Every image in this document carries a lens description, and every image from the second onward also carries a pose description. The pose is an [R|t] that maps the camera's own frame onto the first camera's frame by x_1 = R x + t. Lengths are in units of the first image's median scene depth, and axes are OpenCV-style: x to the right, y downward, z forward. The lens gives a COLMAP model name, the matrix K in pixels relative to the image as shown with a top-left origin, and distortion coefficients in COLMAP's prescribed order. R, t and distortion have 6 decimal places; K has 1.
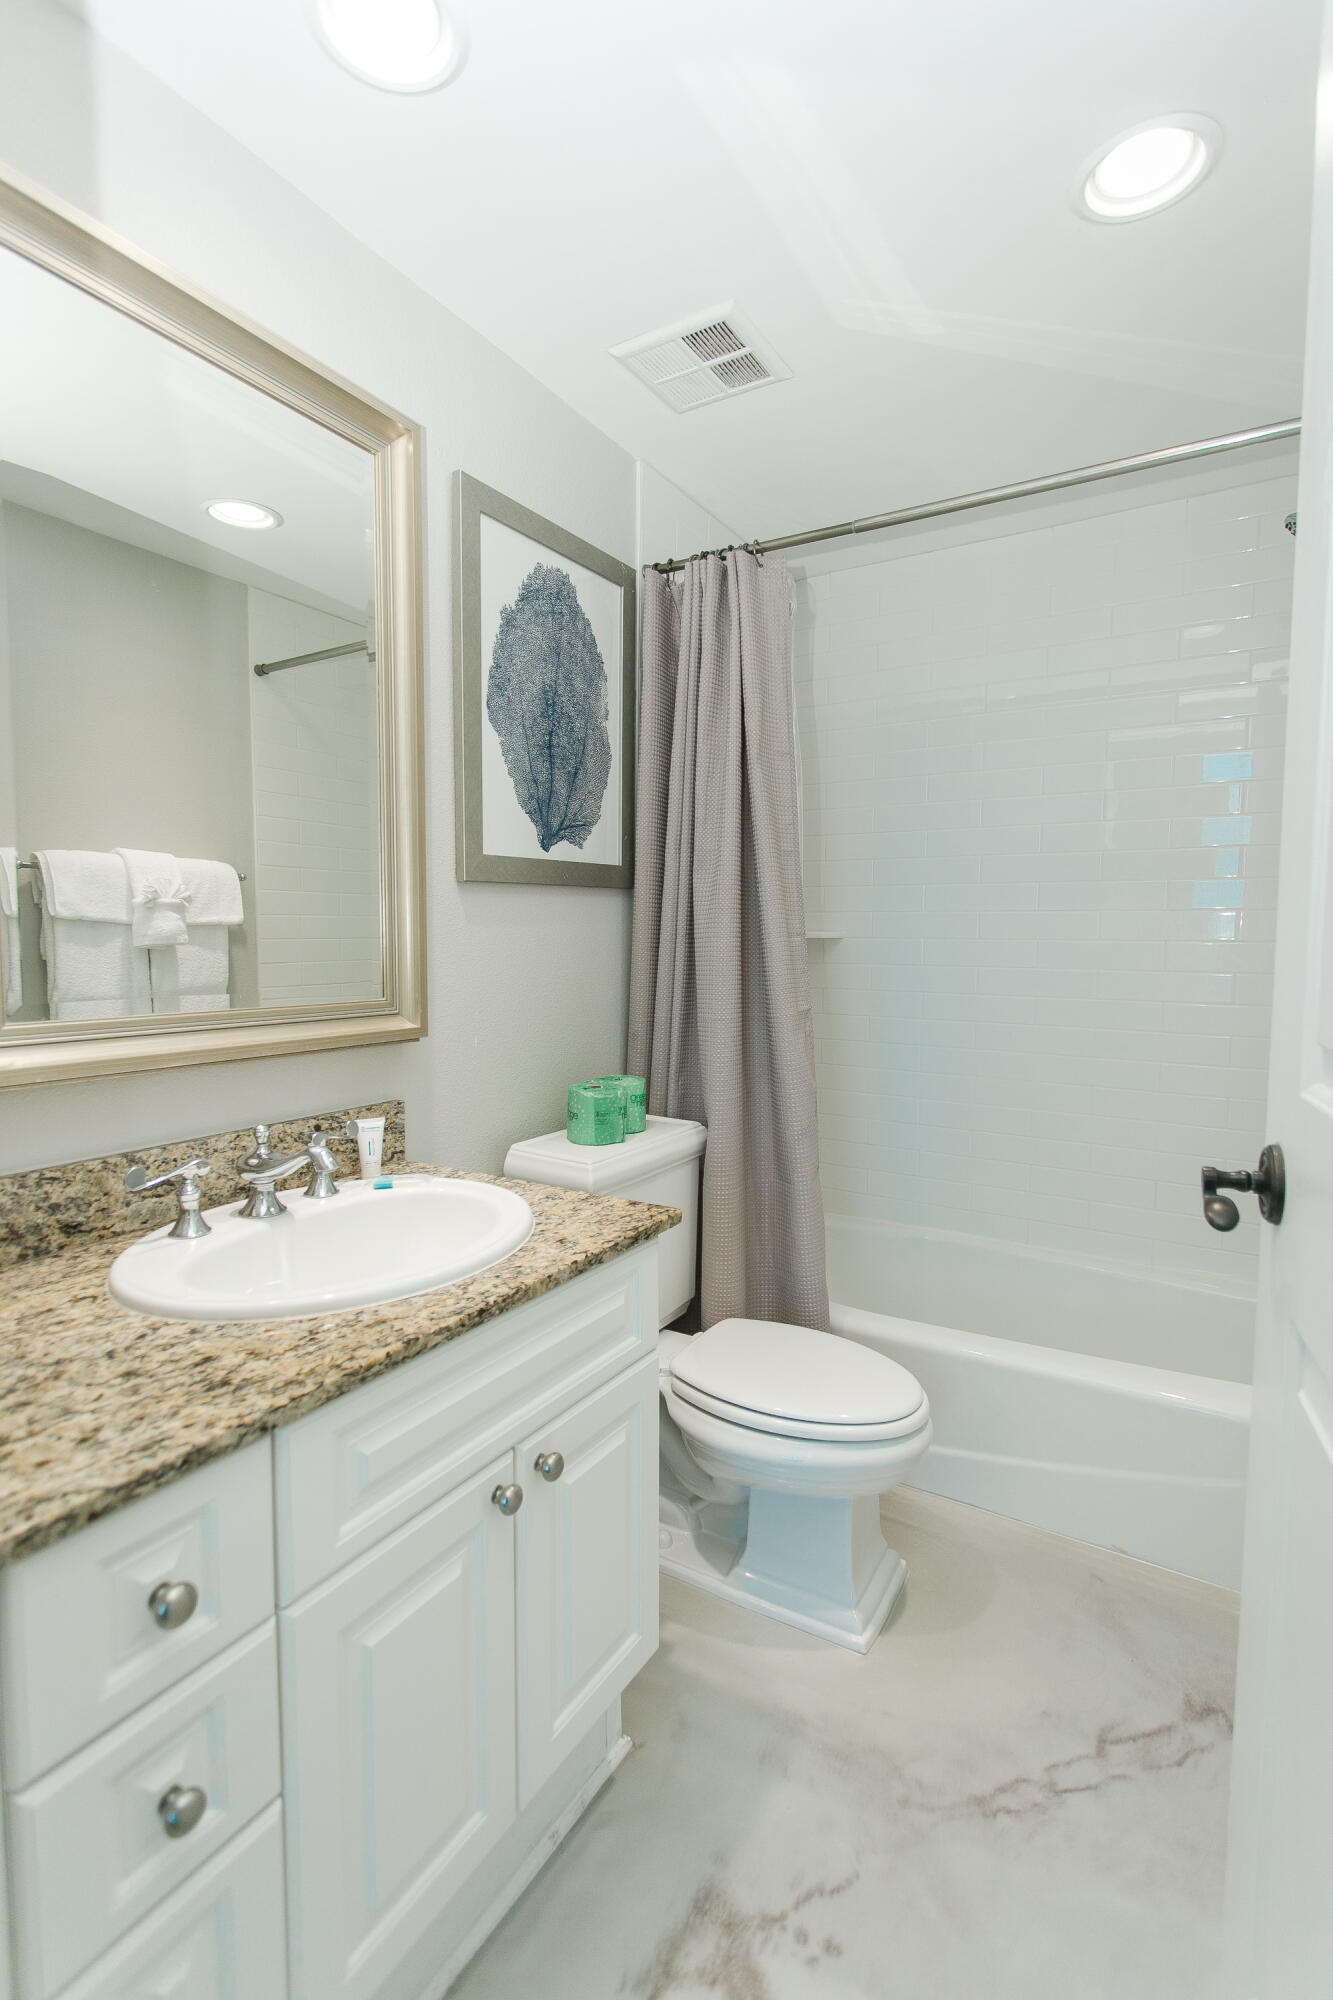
lens RADIAL K [[950.5, 0, 666.5], [0, 950.5, 1000.0], [0, 0, 1]] dist [0.002883, 0.001029]
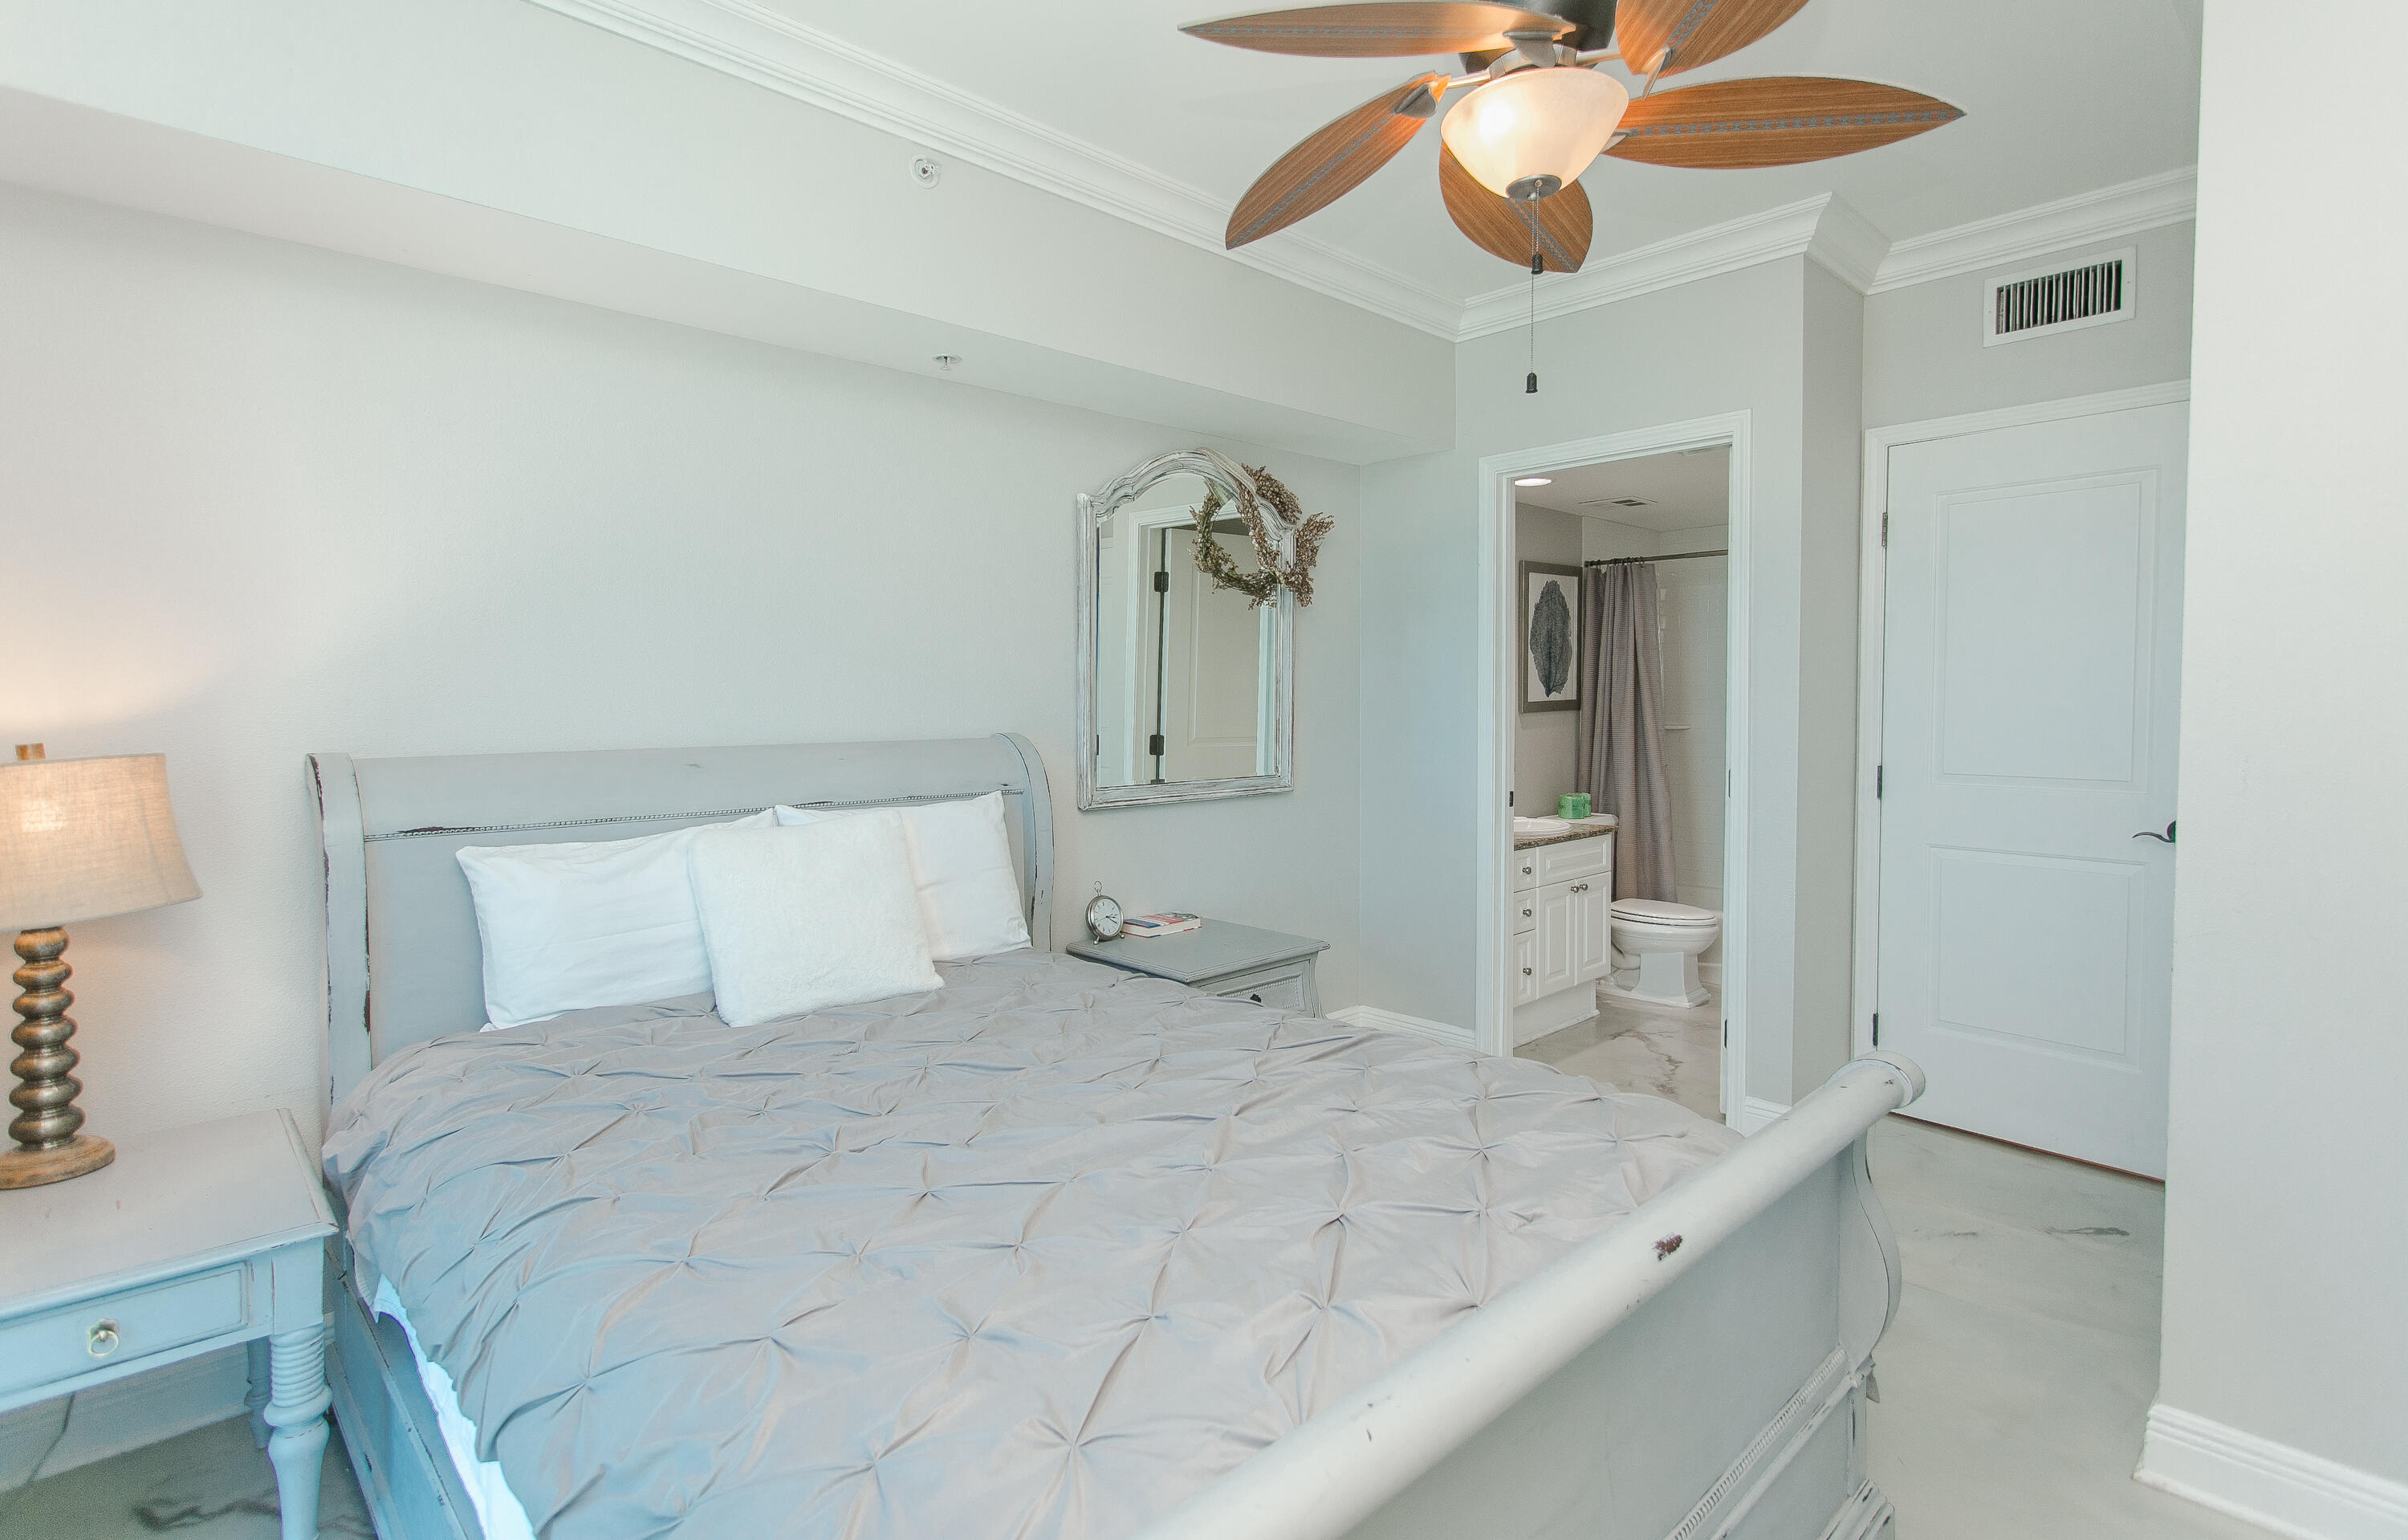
lens RADIAL K [[1164.8, 0, 1198.8], [0, 1164.8, 744.2], [0, 0, 1]] dist [0.002402, 0.001662]
pose [[0.967832, -0.001732, -0.251592, -0.233802], [-0.005754, 0.999562, -0.029018, 0.050737], [0.251532, 0.029532, 0.967398, -2.000260]]
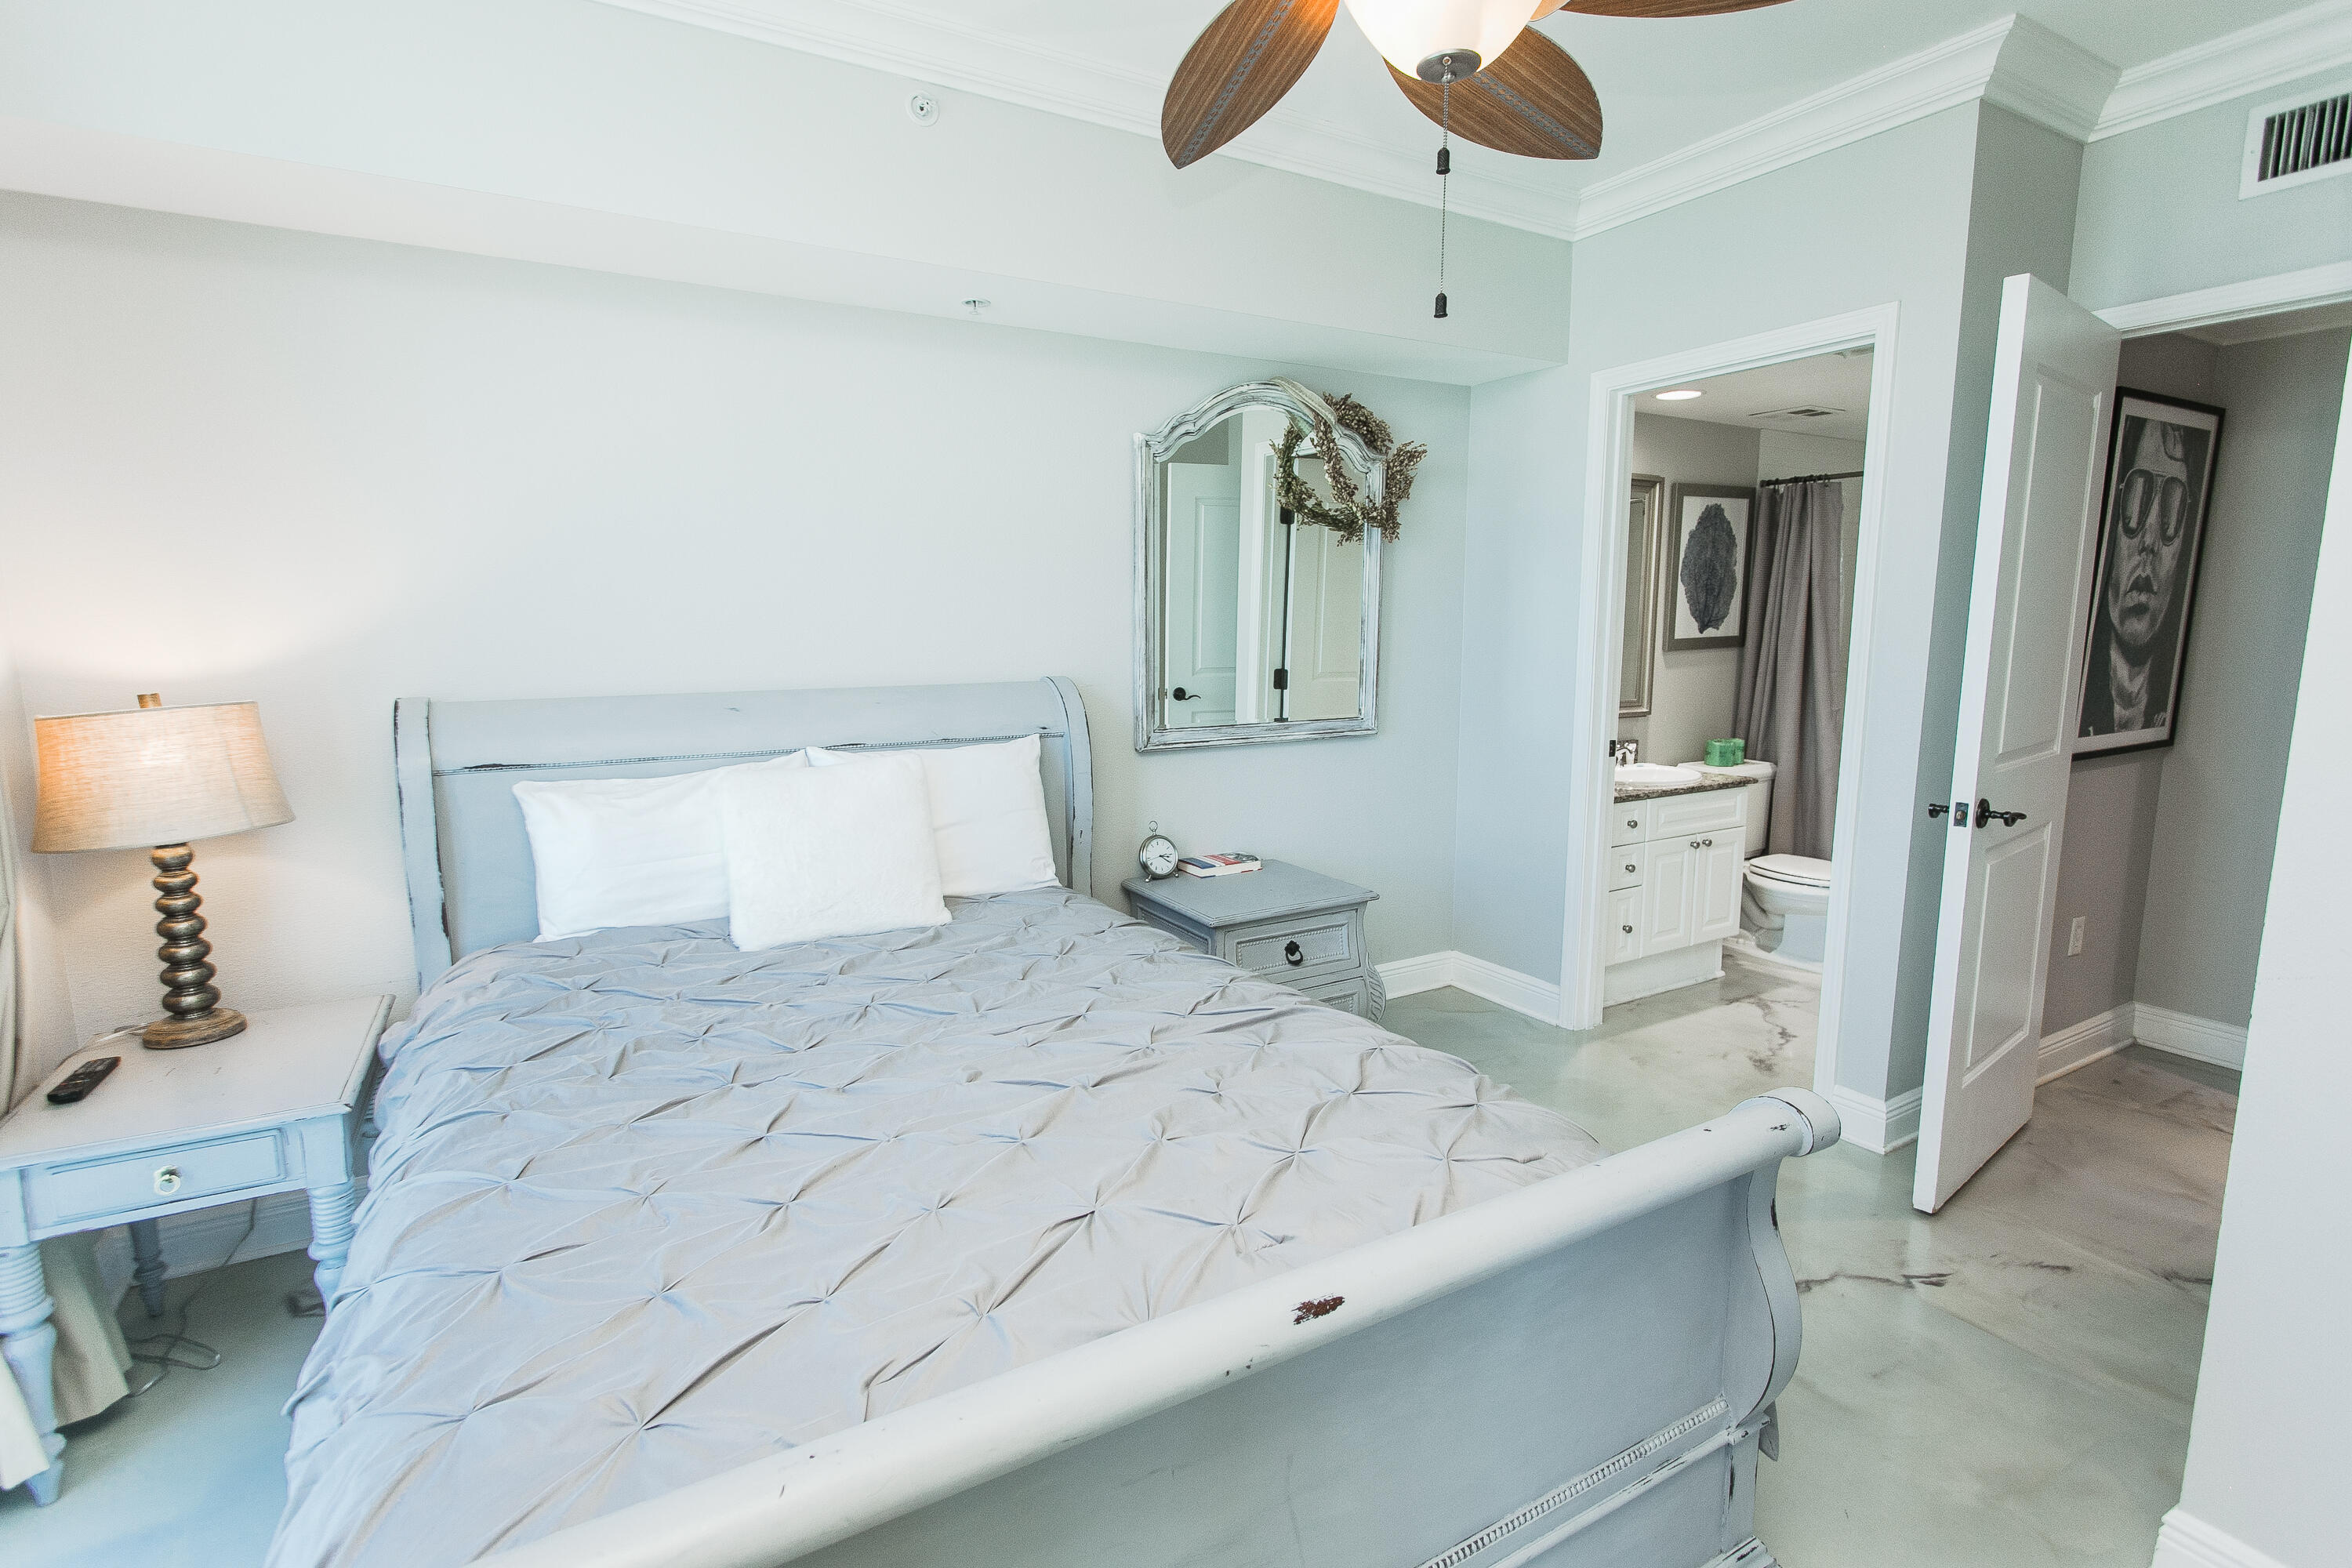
lens RADIAL K [[1117.8, 0, 1176.8], [0, 1117.8, 787.3], [0, 0, 1]] dist [0.002883, 0.001029]
pose [[0.884106, 0.060024, -0.463416, 0.020149], [-0.022491, 0.996032, 0.086103, 0.002616], [0.466745, -0.065702, 0.881948, -1.828325]]
